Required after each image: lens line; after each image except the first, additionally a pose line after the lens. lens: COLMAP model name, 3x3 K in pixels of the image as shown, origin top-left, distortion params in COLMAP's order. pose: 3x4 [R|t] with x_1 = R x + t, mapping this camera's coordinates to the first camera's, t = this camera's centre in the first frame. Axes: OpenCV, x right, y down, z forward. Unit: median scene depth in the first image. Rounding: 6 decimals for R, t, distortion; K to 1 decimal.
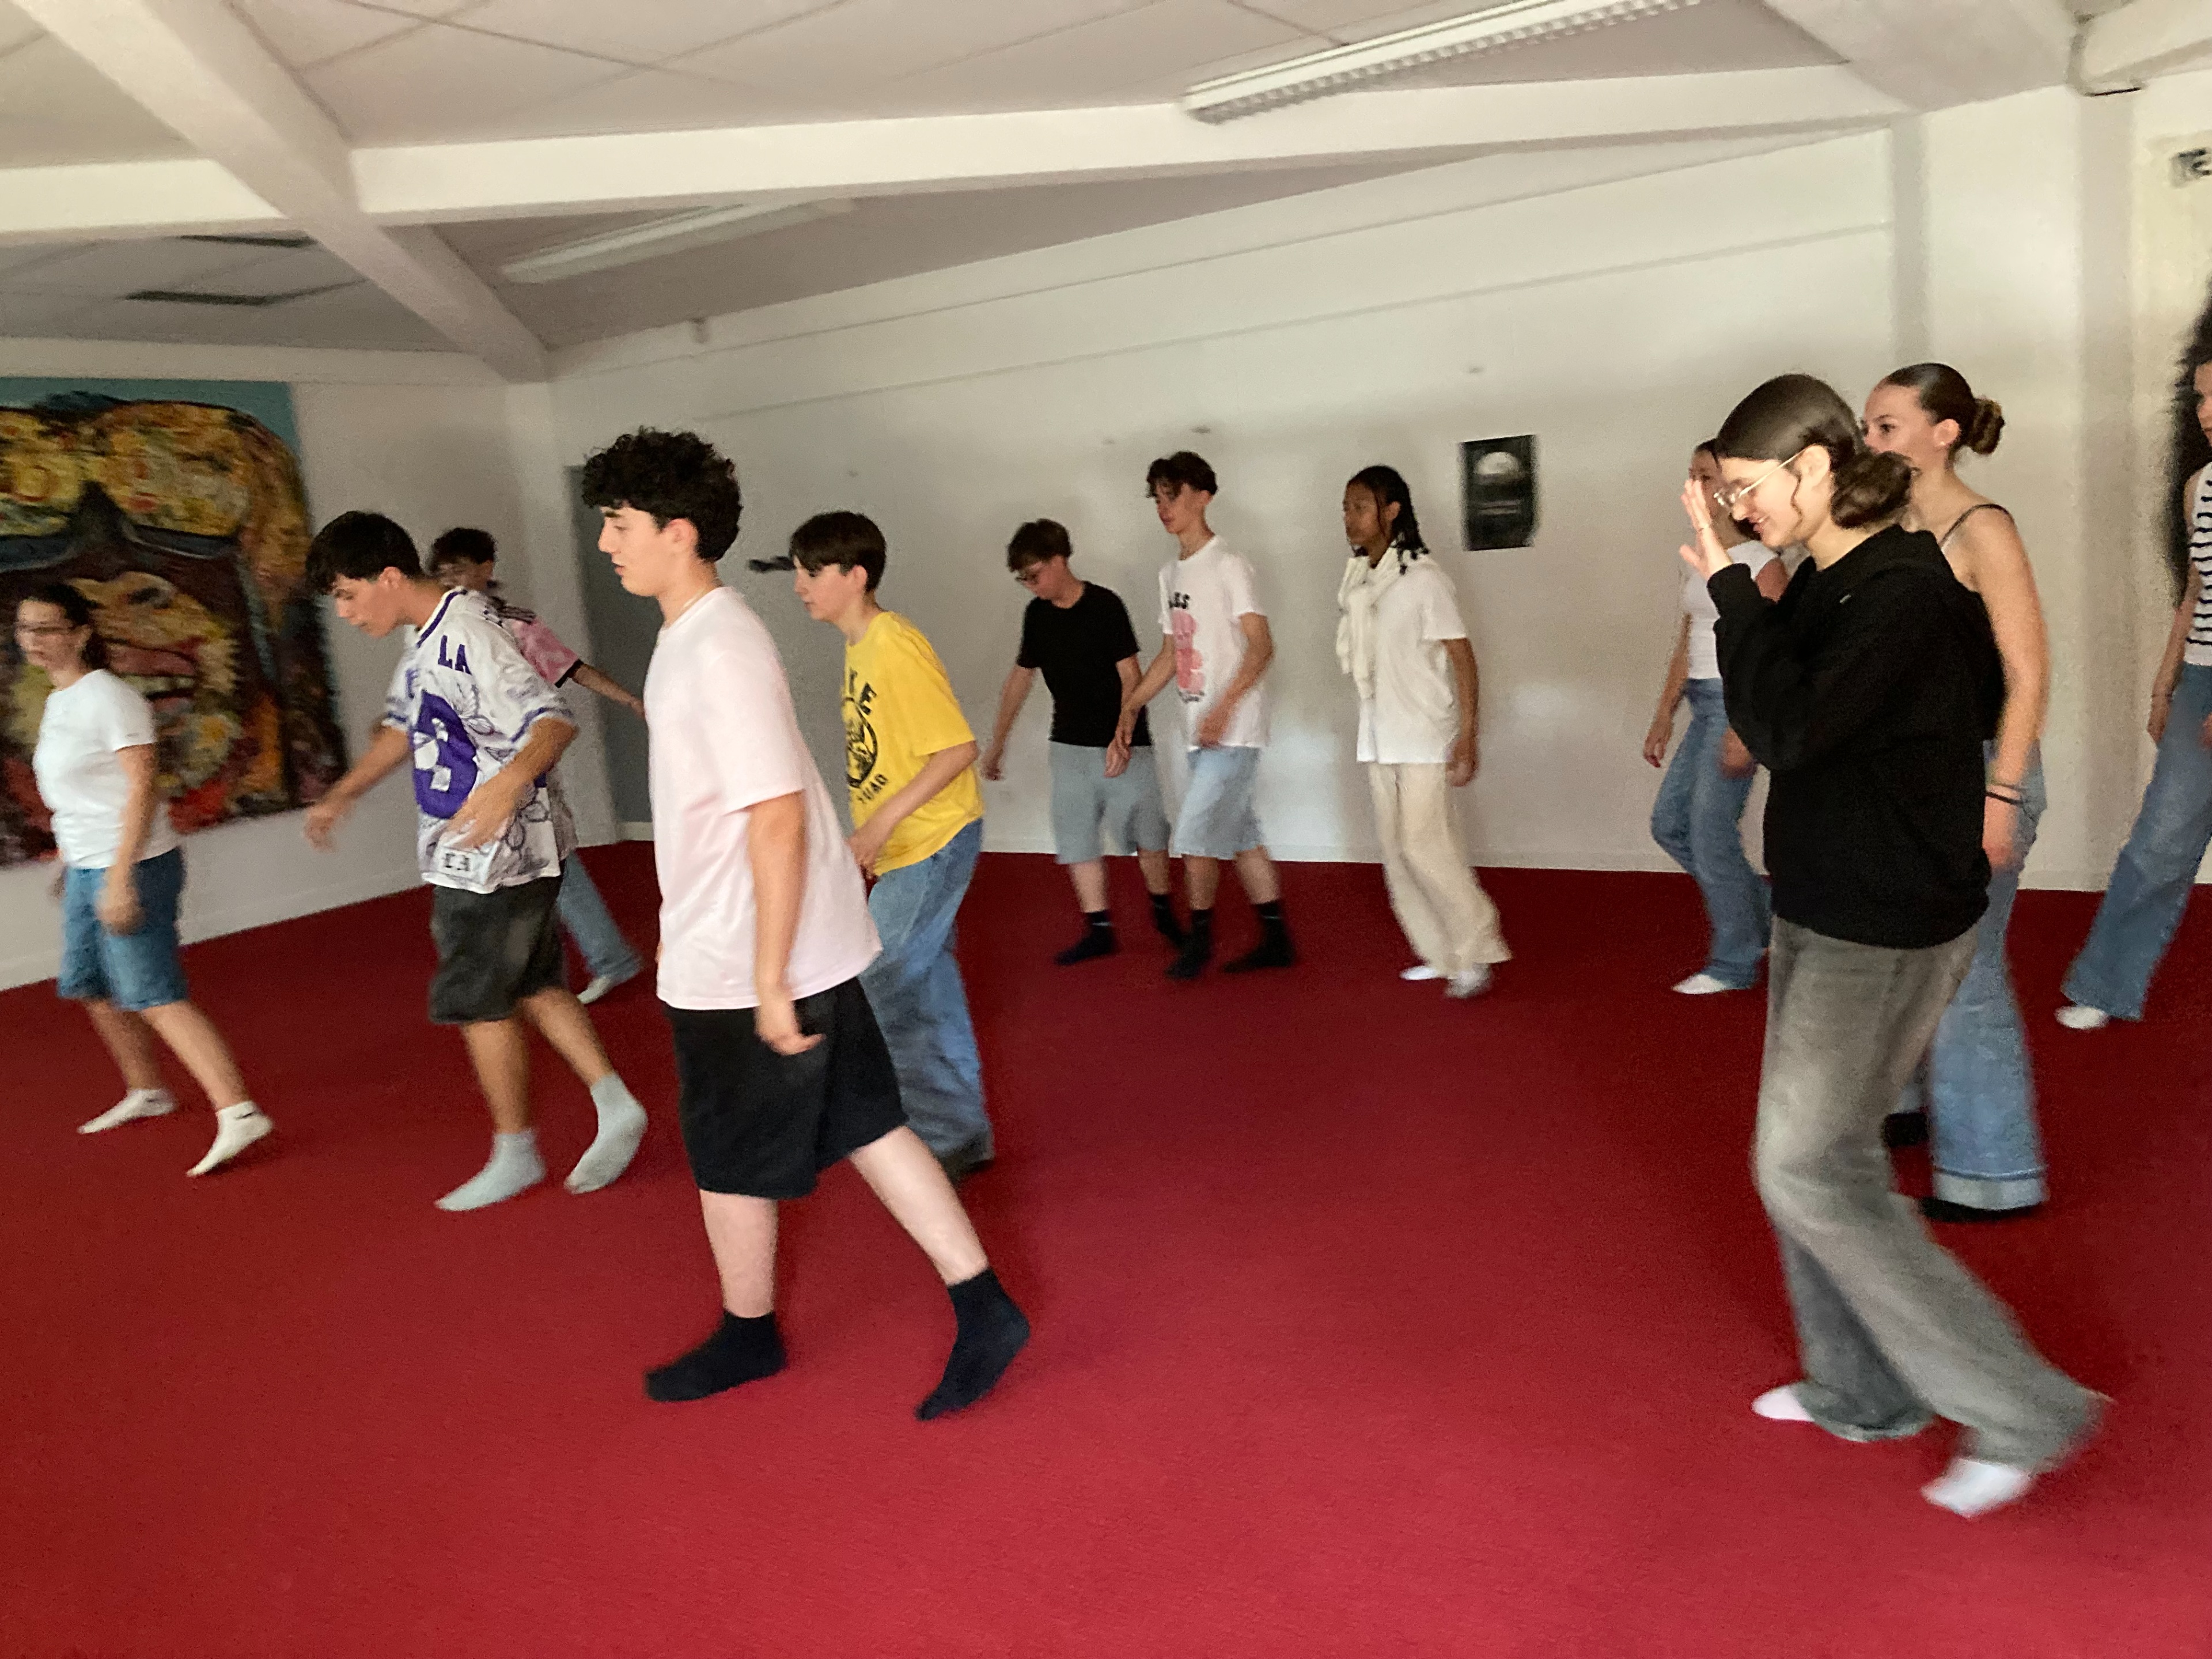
lens RADIAL K [[1794.5, 0, 1089.5], [0, 1794.5, 825.7], [0, 0, 1]] dist [-0.008112, 0.012656]
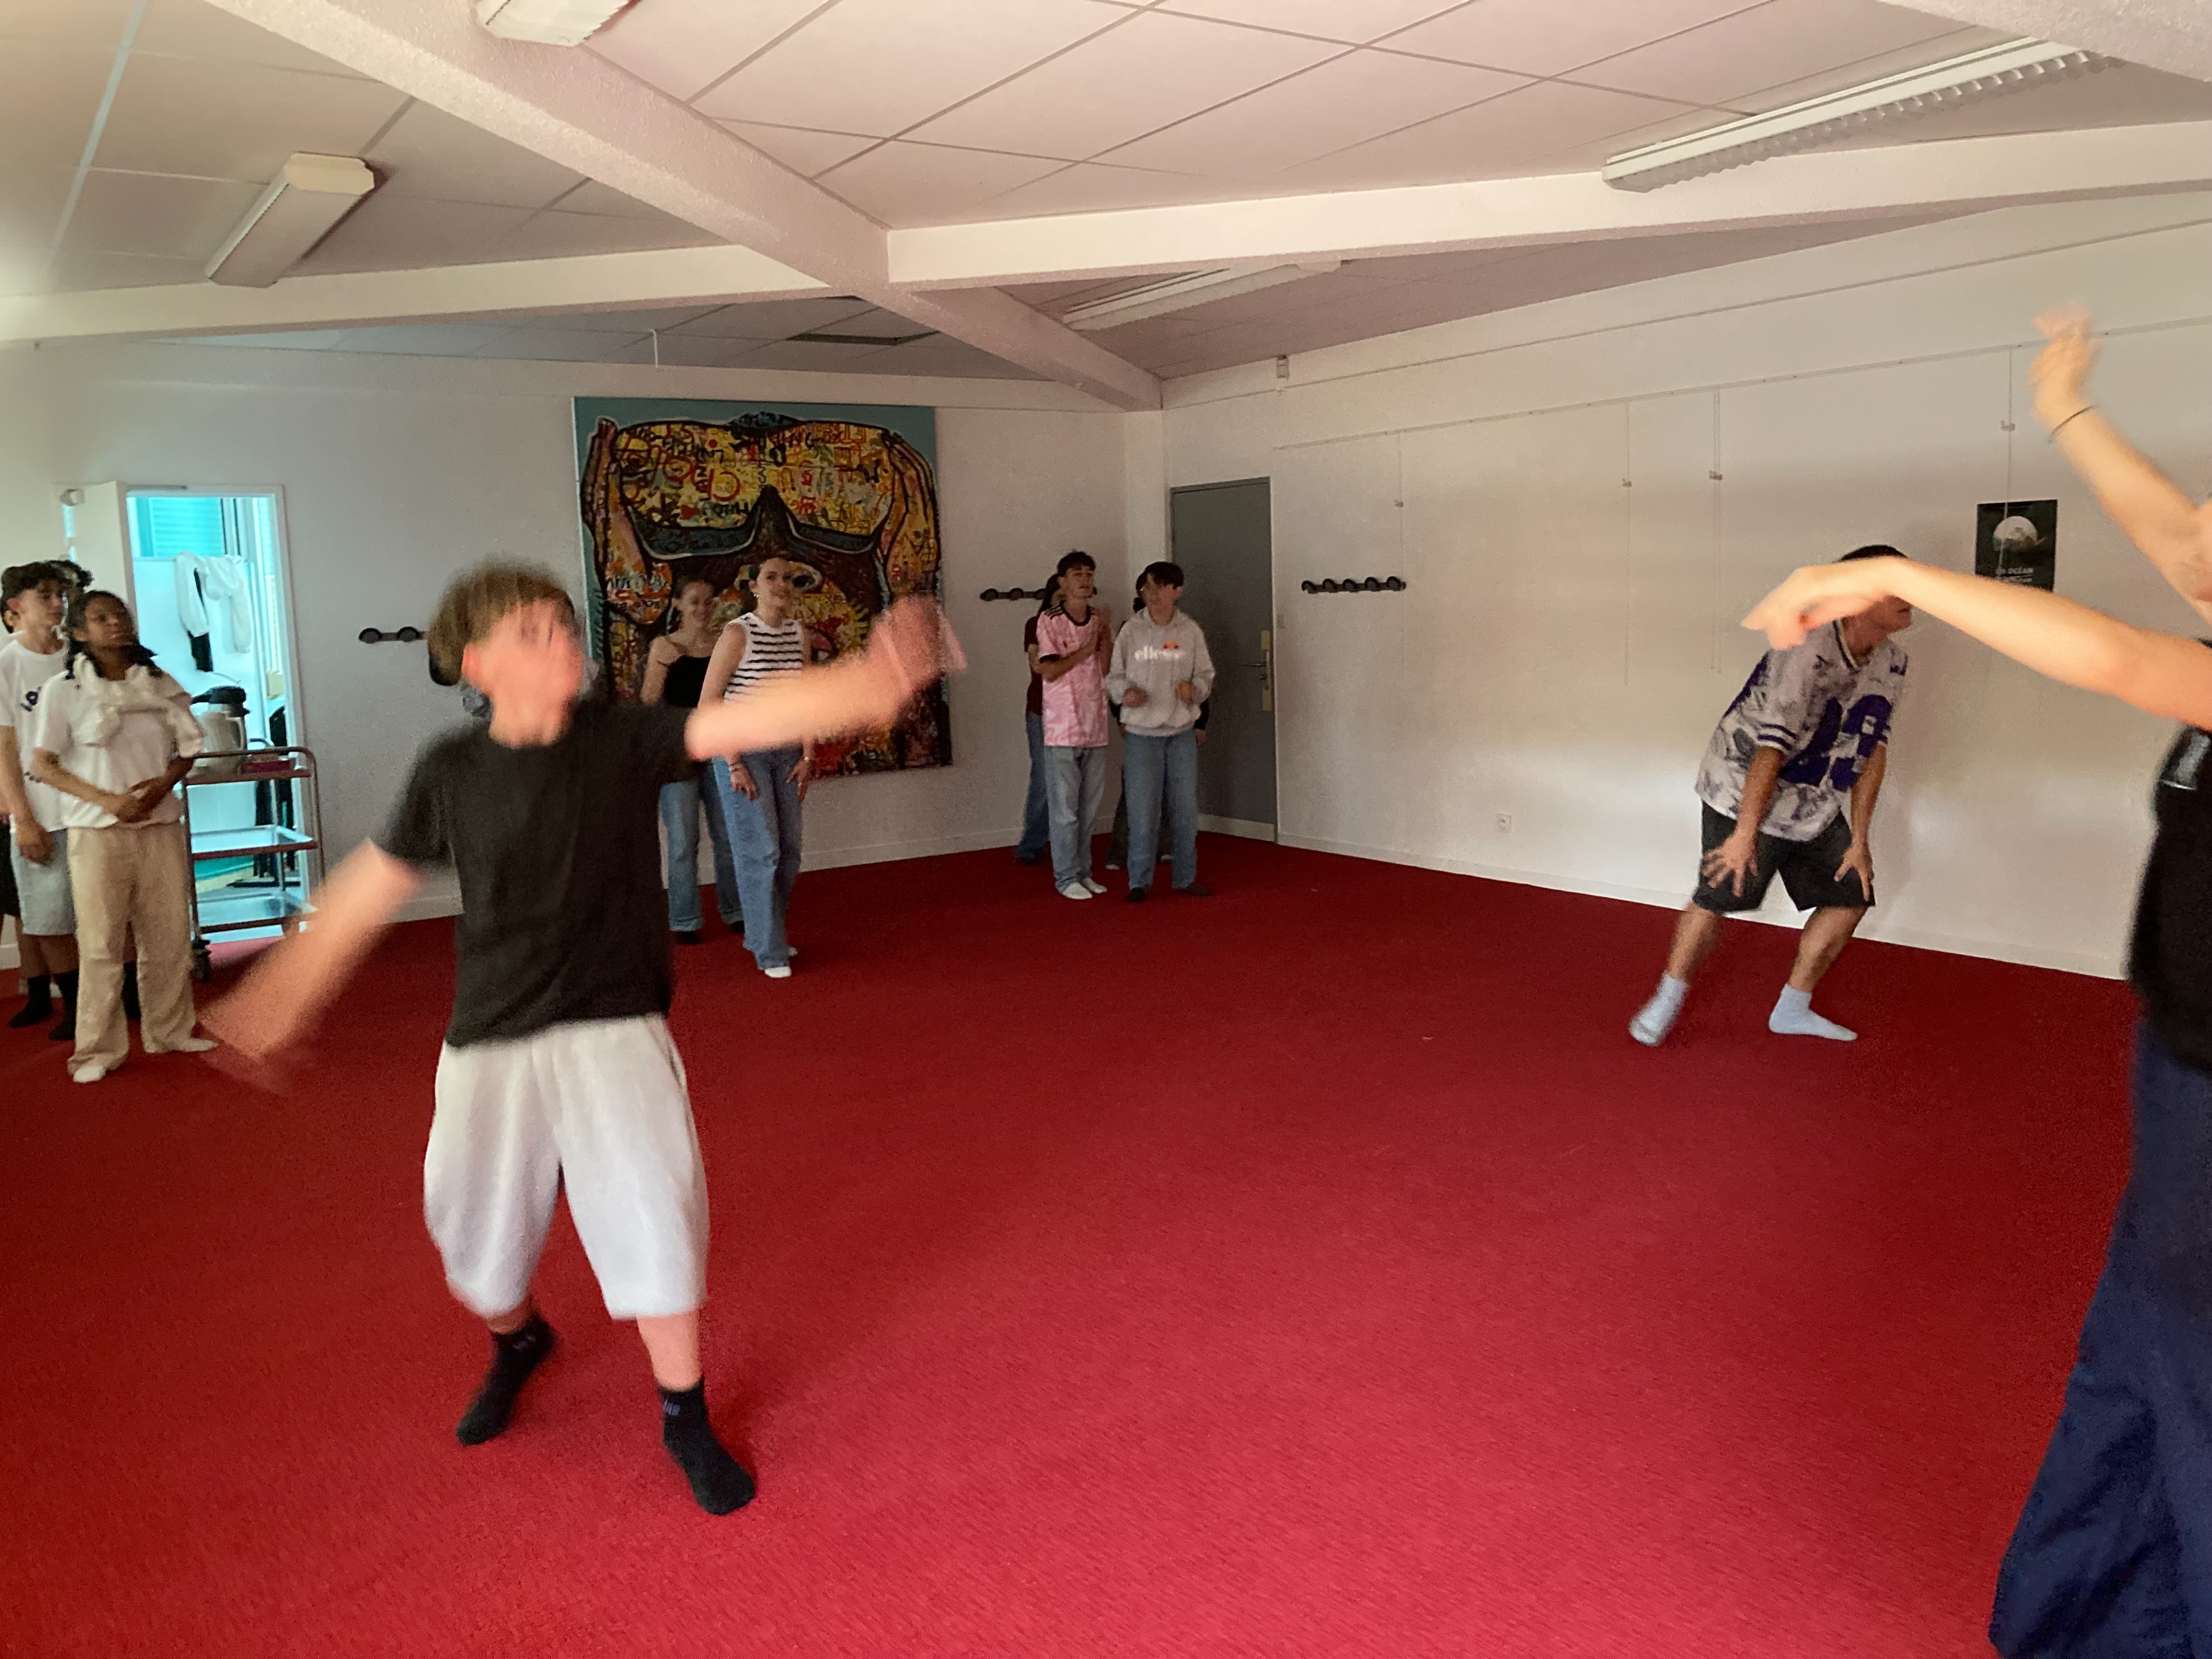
lens RADIAL K [[1794.5, 0, 1119.2], [0, 1794.5, 850.4], [0, 0, 1]] dist [-0.008112, 0.012656]
pose [[0.920662, 0.115184, -0.372980, 0.142360], [-0.112787, 0.993215, 0.028322, -0.006856], [0.373712, 0.015992, 0.927407, -0.038390]]
